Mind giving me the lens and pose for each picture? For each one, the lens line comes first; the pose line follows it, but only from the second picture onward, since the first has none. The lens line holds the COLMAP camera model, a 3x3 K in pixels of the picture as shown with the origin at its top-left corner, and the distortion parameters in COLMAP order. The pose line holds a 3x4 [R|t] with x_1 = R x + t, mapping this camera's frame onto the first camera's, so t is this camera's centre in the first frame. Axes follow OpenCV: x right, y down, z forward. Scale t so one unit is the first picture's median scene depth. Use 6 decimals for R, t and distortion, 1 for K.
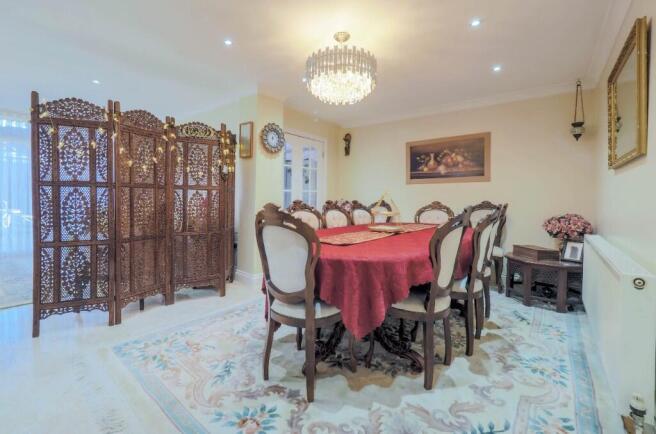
lens RADIAL K [[276.2, 0, 328.2], [0, 276.2, 197.9], [0, 0, 1]] dist [0.000486, -0.000109]
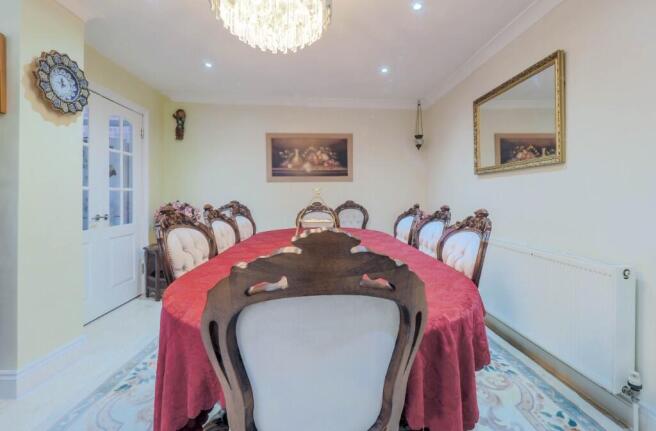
lens RADIAL K [[275.4, 0, 328.1], [0, 275.4, 198.3], [0, 0, 1]] dist [-0.004085, -0.000746]
pose [[0.749097, -0.011415, 0.662362, -0.160249], [0.007495, 0.999934, 0.008756, -0.006831], [-0.662418, -0.001594, 0.749133, 0.283793]]
